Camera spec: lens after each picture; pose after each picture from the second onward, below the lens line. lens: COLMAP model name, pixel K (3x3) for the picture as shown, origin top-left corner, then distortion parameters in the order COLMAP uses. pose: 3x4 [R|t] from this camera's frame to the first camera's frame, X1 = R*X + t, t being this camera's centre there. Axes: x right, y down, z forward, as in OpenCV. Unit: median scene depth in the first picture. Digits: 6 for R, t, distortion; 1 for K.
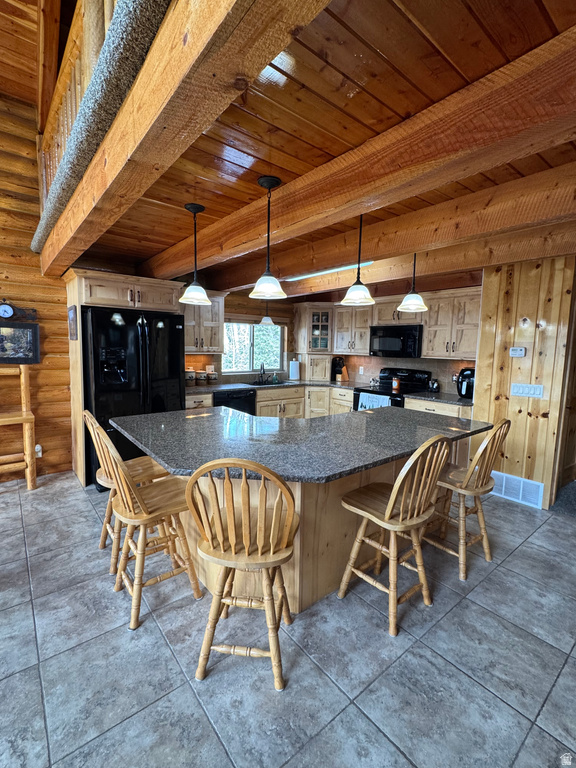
lens RADIAL K [[353.8, 0, 288.2], [0, 353.8, 385.9], [0, 0, 1]] dist [-0.005661, 0.000327]
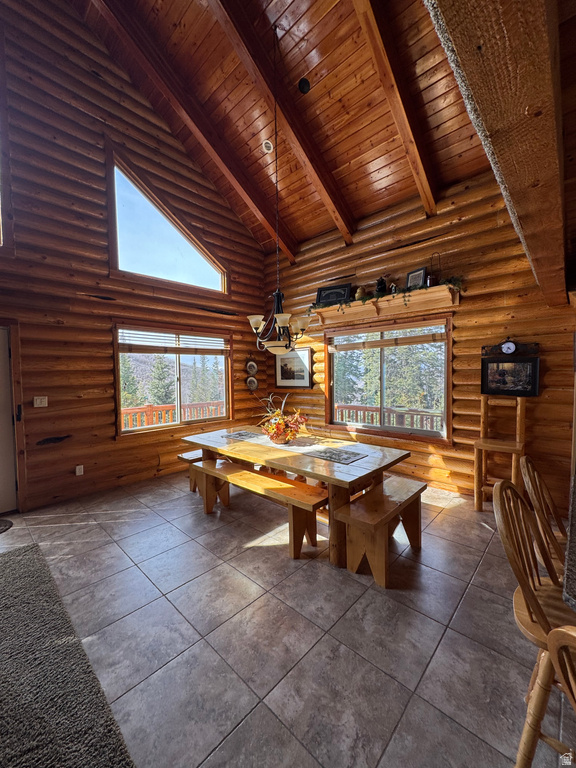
lens RADIAL K [[307.4, 0, 289.6], [0, 307.4, 383.8], [0, 0, 1]] dist [-0.003839, 0.001002]
pose [[0.138210, 0.007921, -0.990371, 0.051074], [-0.097680, 0.995202, -0.005672, -0.027763], [0.985574, 0.097523, 0.138321, 0.201683]]
